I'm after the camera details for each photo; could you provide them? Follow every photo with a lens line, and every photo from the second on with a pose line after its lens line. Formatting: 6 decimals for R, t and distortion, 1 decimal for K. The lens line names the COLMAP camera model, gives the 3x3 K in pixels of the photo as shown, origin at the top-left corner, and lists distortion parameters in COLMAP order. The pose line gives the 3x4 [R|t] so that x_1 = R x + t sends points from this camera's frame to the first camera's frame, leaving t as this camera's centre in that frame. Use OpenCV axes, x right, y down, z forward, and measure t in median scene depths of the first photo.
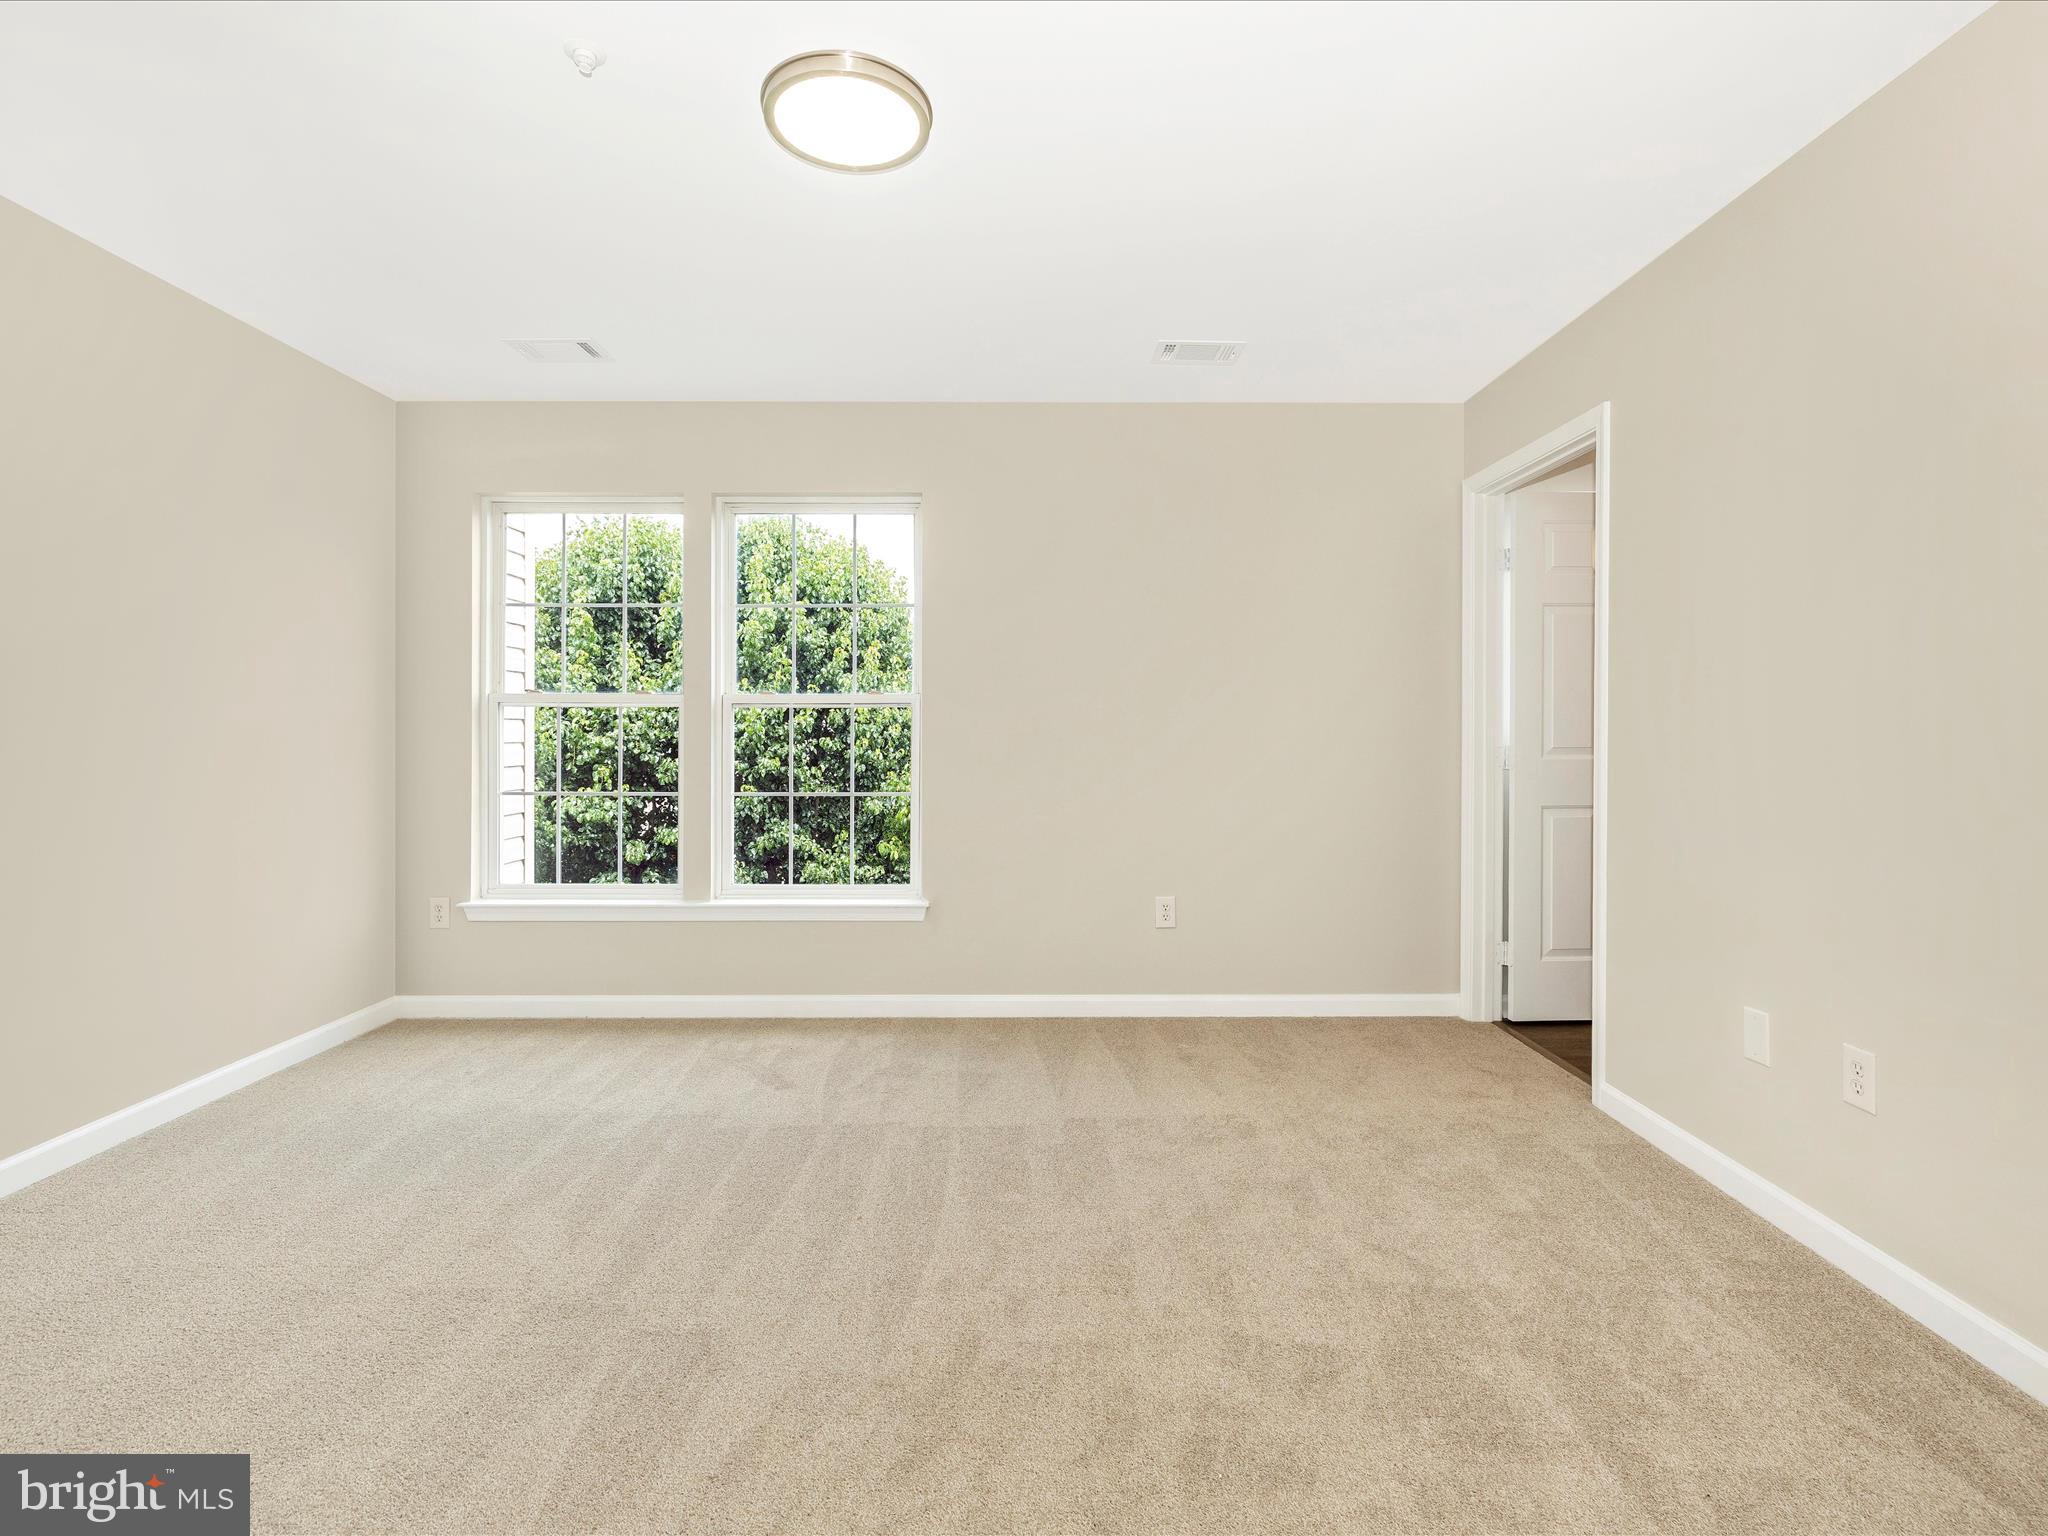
lens RADIAL K [[982.3, 0, 1027.1], [0, 982.3, 726.2], [0, 0, 1]] dist [-0.012223, -0.000426]
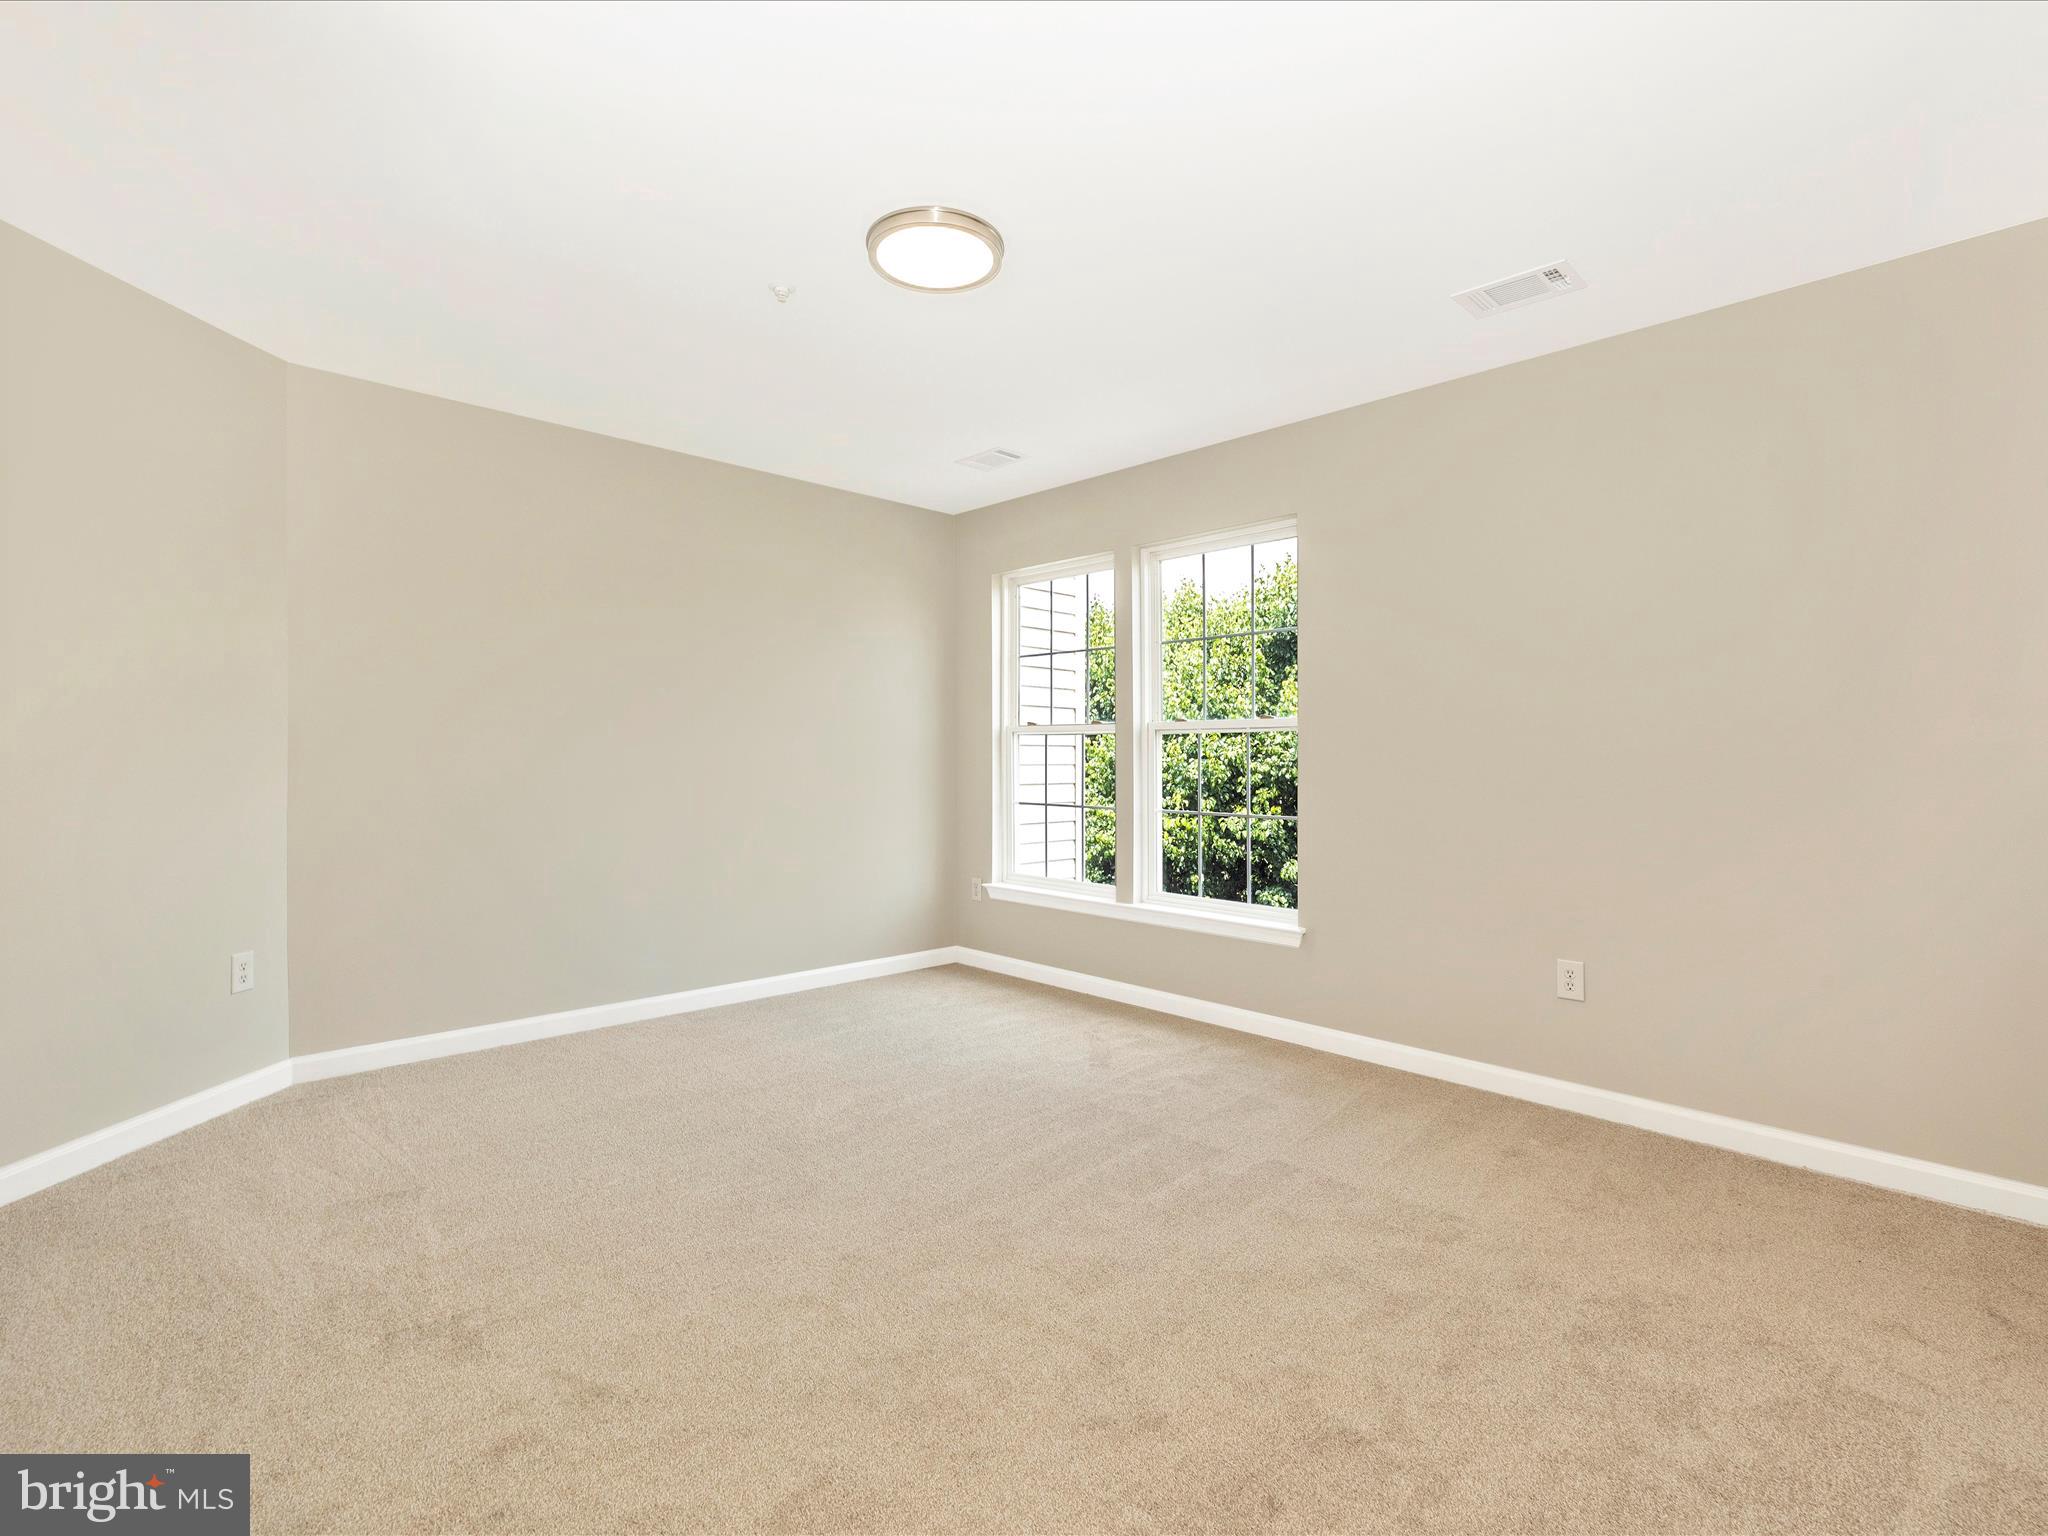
lens RADIAL K [[966.2, 0, 1014.3], [0, 966.2, 740.0], [0, 0, 1]] dist [-0.002620, -0.000137]
pose [[0.699789, -0.007716, -0.714308, 0.381106], [-0.003514, 0.999892, -0.014243, 0.004111], [0.714341, 0.012478, 0.699686, 0.109074]]
